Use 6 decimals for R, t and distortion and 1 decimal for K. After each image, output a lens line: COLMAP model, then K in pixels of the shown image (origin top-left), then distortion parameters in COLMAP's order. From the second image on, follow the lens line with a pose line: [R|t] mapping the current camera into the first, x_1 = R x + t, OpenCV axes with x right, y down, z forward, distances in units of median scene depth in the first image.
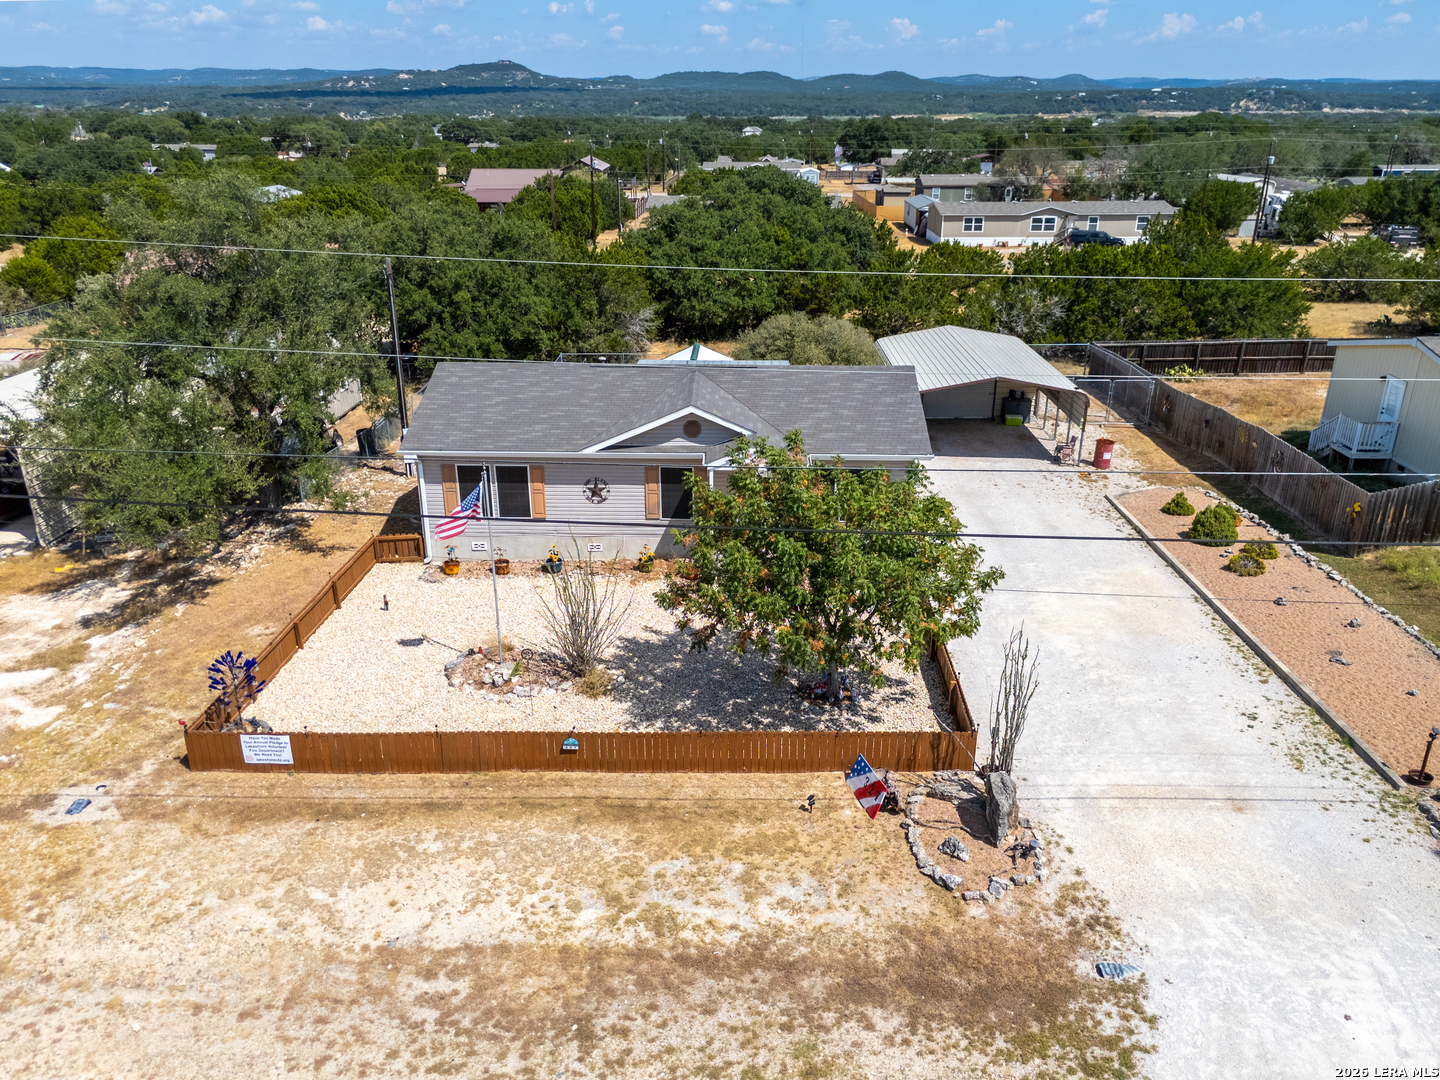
lens RADIAL K [[1073.8, 0, 711.8], [0, 1073.8, 542.2], [0, 0, 1]] dist [0.067264, -0.047646]
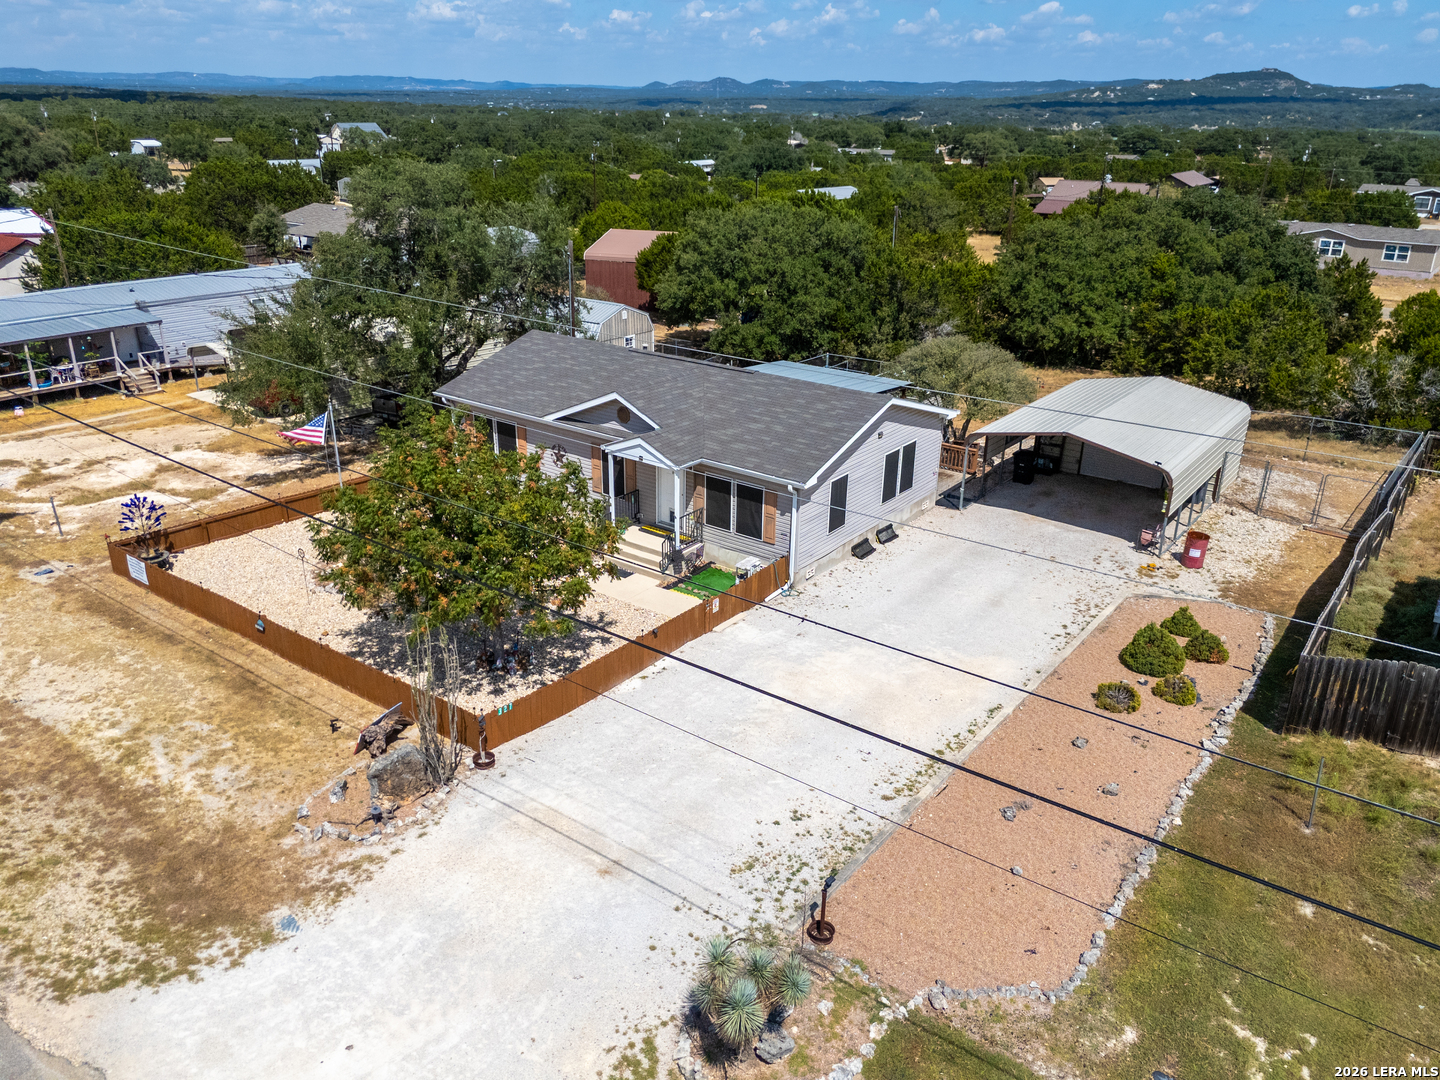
lens RADIAL K [[1062.6, 0, 720.0], [0, 1062.6, 540.0], [0, 0, 1]] dist [0.051532, -0.034965]
pose [[0.817618, 0.230753, -0.527498, 1.093146], [-0.233470, 0.970347, 0.062599, -0.124202], [0.526301, 0.071972, 0.847247, 0.284238]]
